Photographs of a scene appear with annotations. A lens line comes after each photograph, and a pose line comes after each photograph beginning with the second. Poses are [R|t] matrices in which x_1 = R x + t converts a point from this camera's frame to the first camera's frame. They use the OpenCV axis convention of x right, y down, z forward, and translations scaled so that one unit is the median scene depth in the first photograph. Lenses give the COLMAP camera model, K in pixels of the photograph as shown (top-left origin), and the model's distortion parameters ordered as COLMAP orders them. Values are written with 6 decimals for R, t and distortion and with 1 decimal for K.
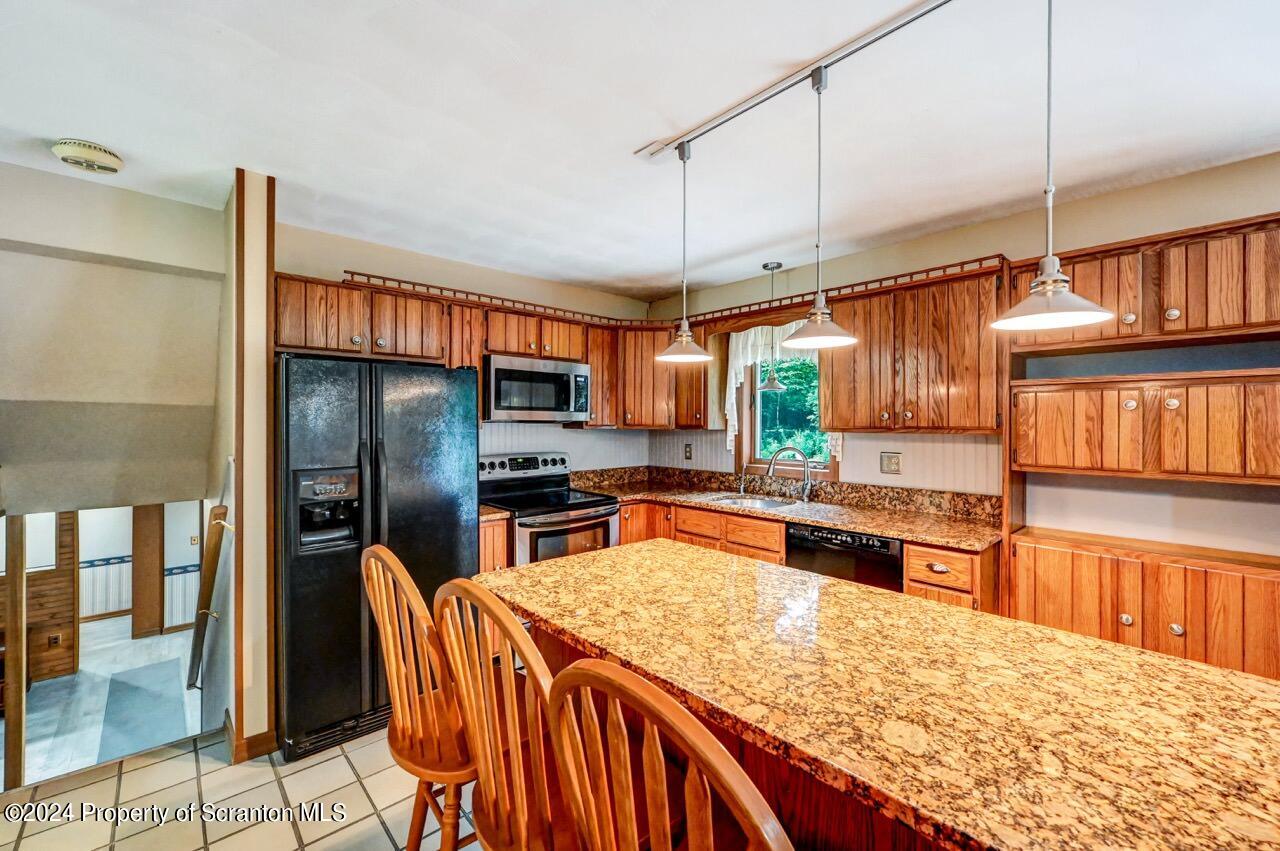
lens RADIAL K [[508.0, 0, 644.0], [0, 508.0, 416.9], [0, 0, 1]] dist [-0.000510, 0.000046]
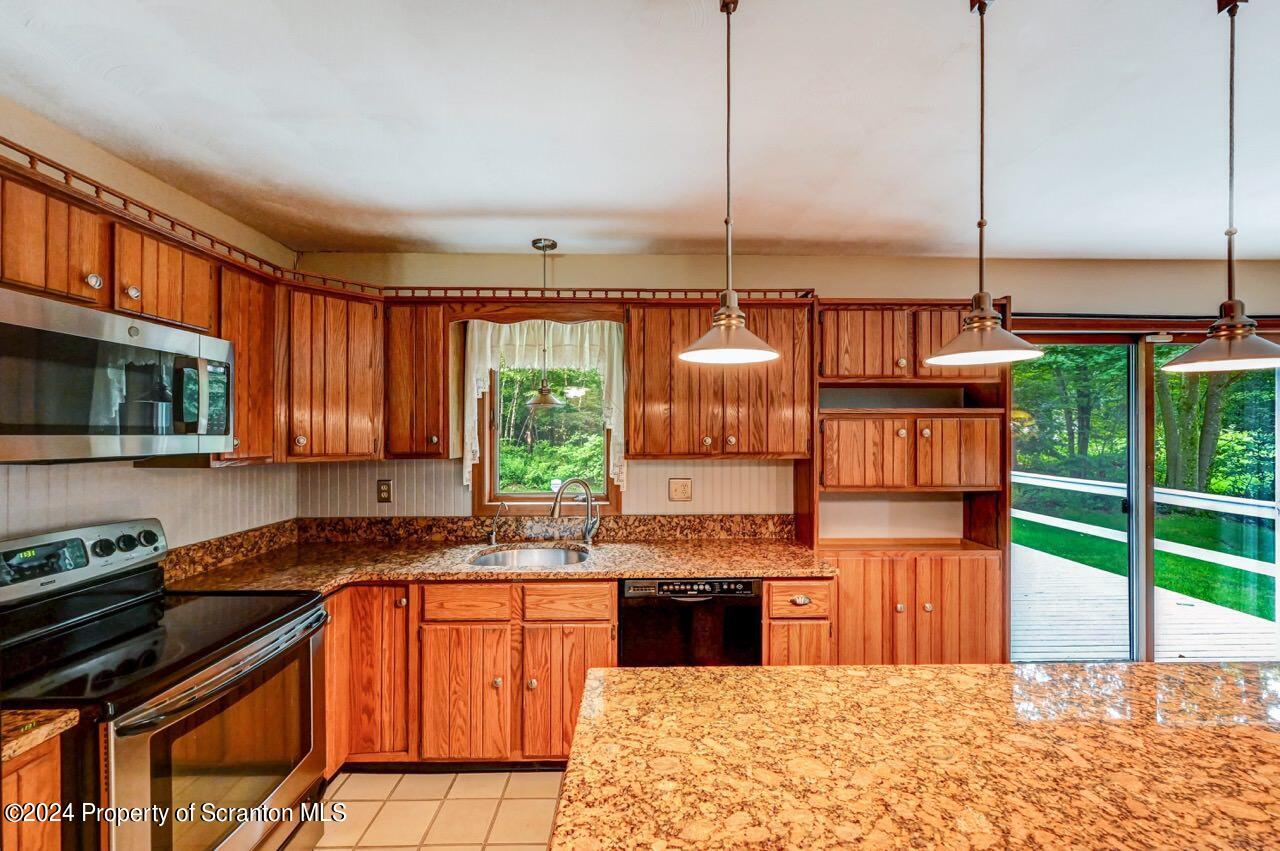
lens RADIAL K [[510.1, 0, 642.6], [0, 510.1, 431.6], [0, 0, 1]] dist [0.000380, 0.000313]
pose [[0.672454, -0.001959, 0.740136, -0.270857], [-0.004705, 0.999965, 0.006922, -0.023447], [-0.740124, -0.008137, 0.672421, 0.451145]]
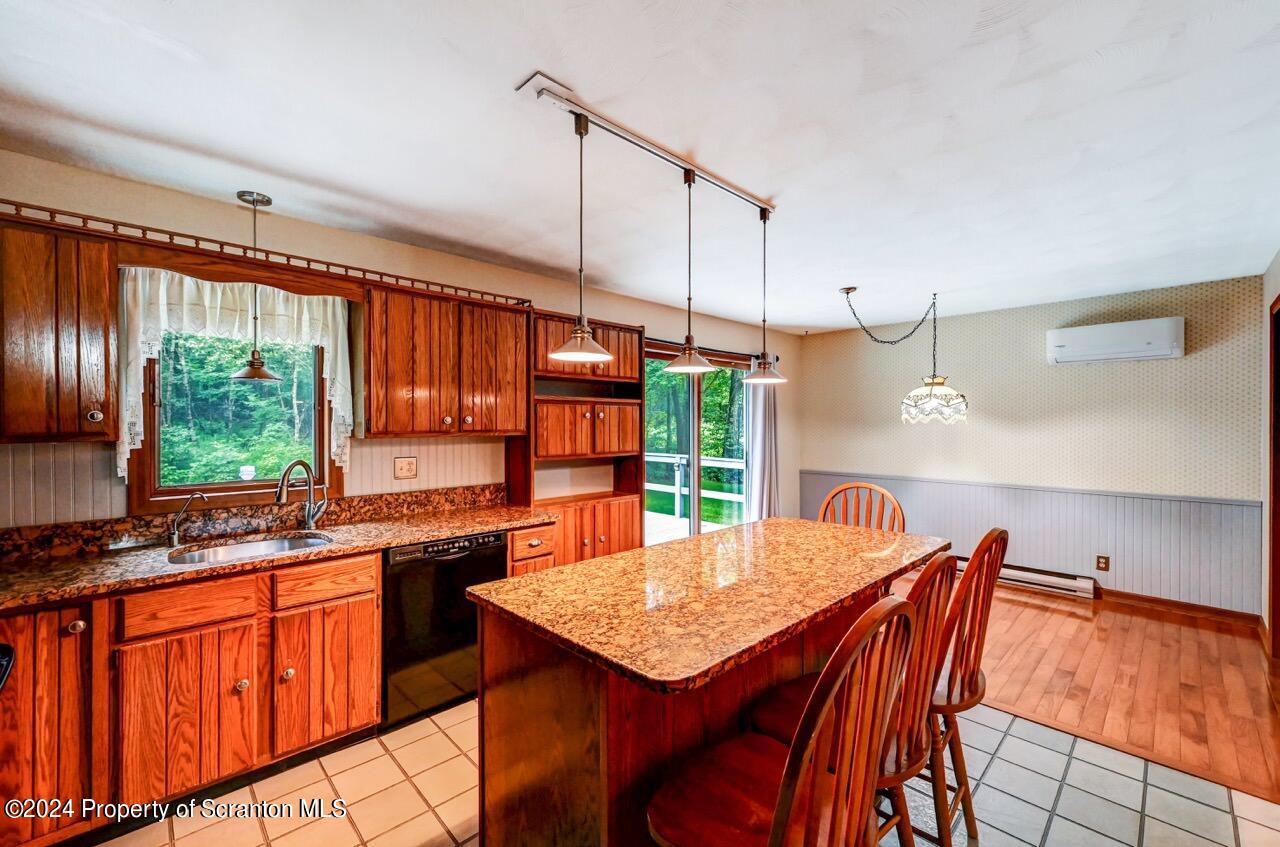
lens RADIAL K [[519.6, 0, 640.0], [0, 519.6, 423.5], [0, 0, 1]] dist [0.001144, 0.000224]
pose [[-0.006479, -0.001158, 0.999978, -0.554496], [-0.009488, 0.999954, 0.001096, 0.000010], [-0.999934, -0.009481, -0.006490, 0.594422]]
